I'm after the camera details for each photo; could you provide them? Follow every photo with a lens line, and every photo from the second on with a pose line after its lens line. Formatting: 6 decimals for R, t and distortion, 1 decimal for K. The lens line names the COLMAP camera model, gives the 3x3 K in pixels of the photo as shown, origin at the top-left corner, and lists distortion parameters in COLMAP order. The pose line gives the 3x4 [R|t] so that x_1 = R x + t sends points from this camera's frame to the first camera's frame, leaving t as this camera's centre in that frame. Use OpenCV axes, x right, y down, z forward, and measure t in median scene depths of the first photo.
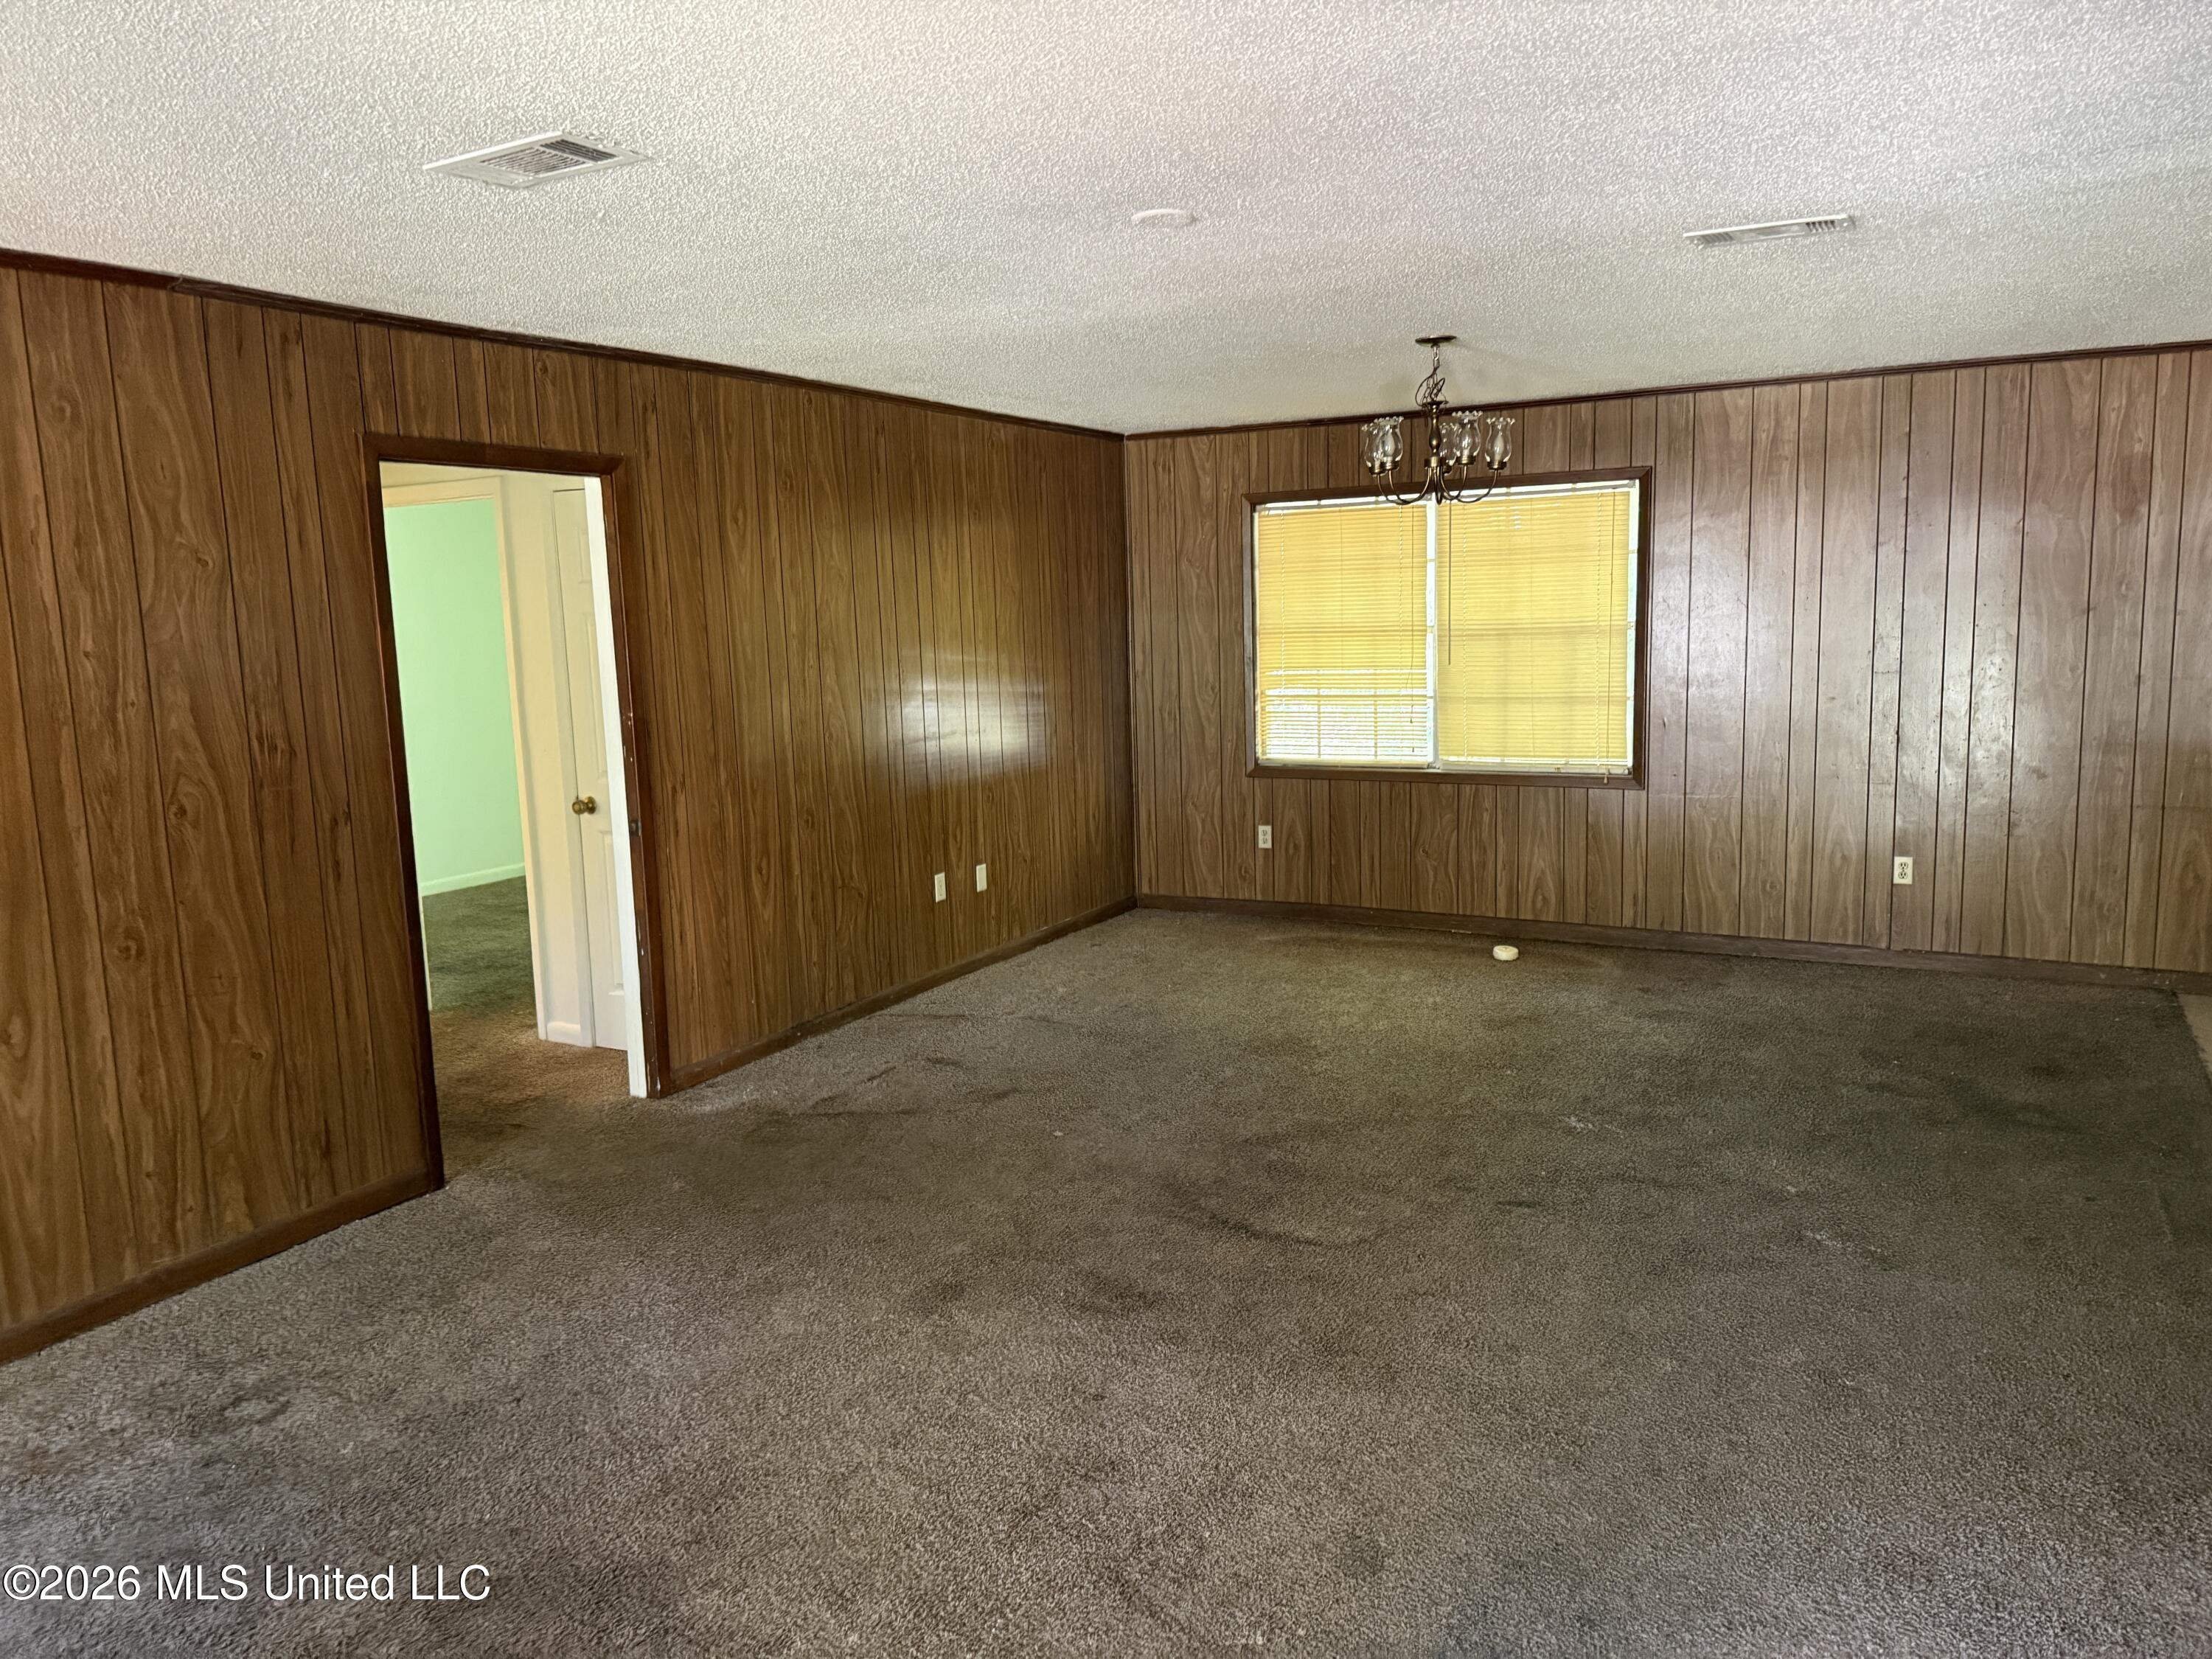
lens RADIAL K [[1543.5, 0, 1106.0], [0, 1543.5, 829.5], [0, 0, 1]] dist [-0.024063, -0.003283]
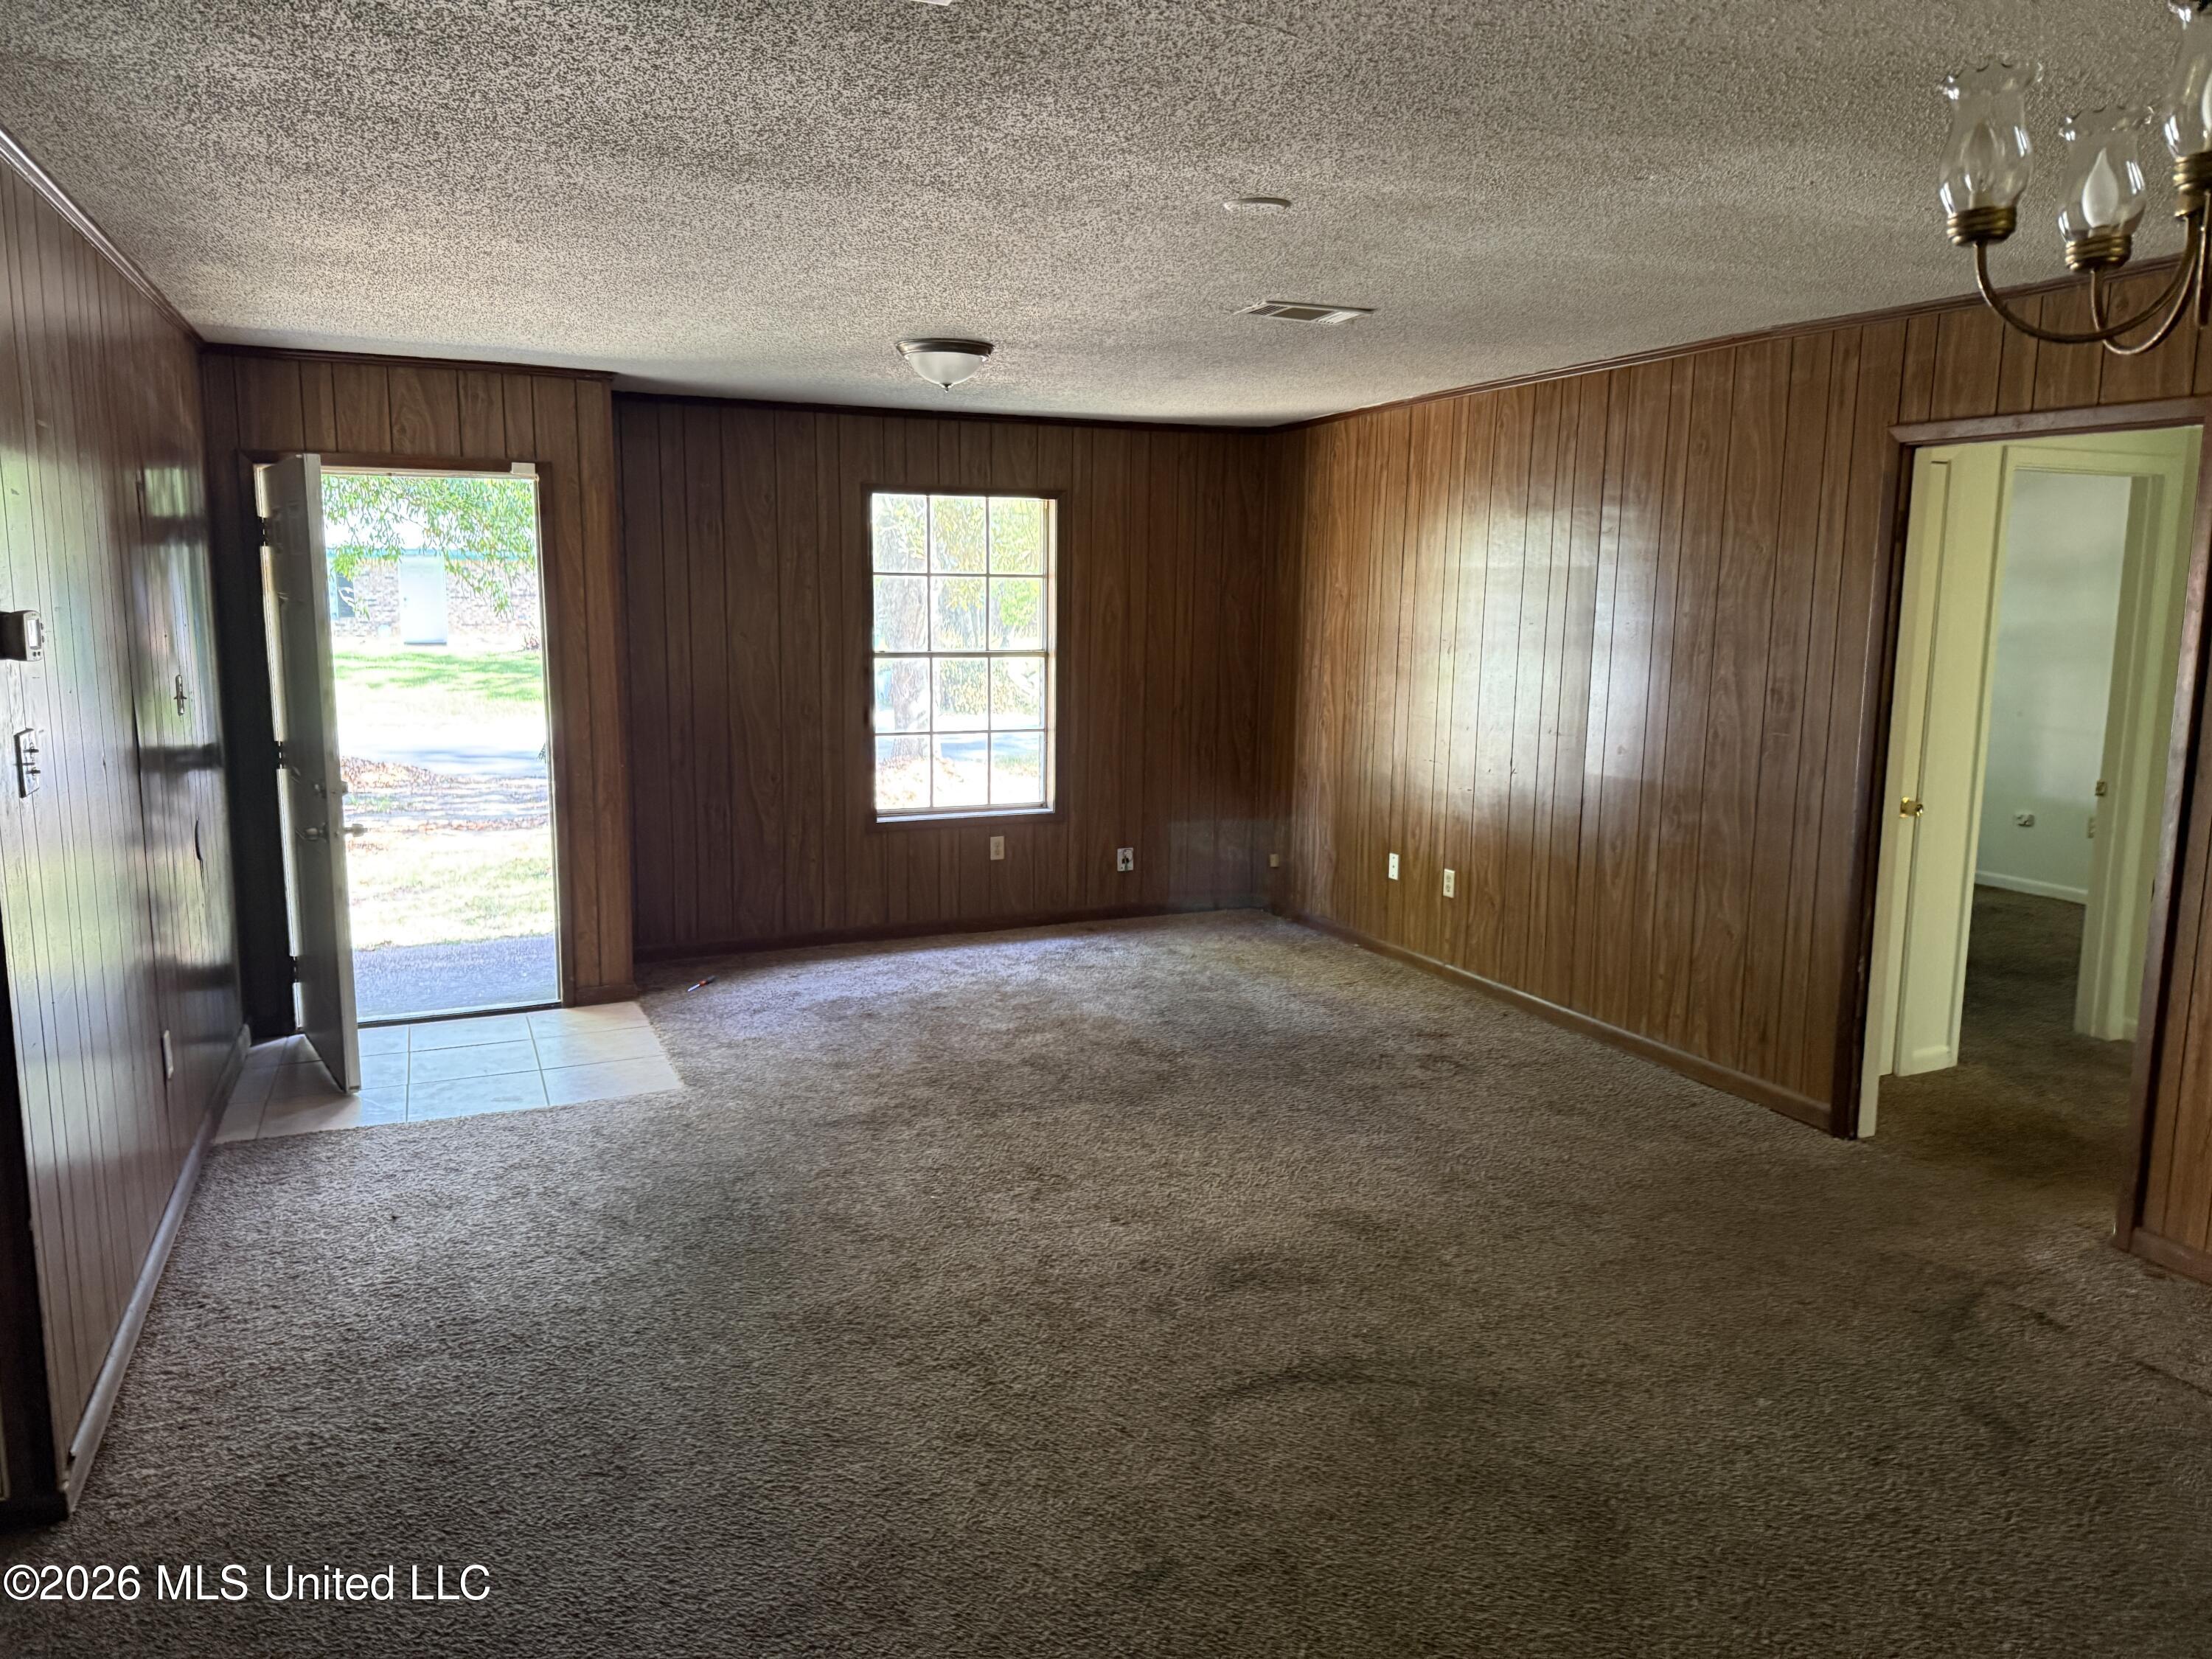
lens RADIAL K [[1543.5, 0, 1106.0], [0, 1543.5, 829.5], [0, 0, 1]] dist [-0.024063, -0.003283]
pose [[-0.632923, 0.145410, -0.760437, 0.782441], [-0.097311, 0.959474, 0.264463, -0.237889], [0.768075, 0.241383, -0.593123, 1.406494]]
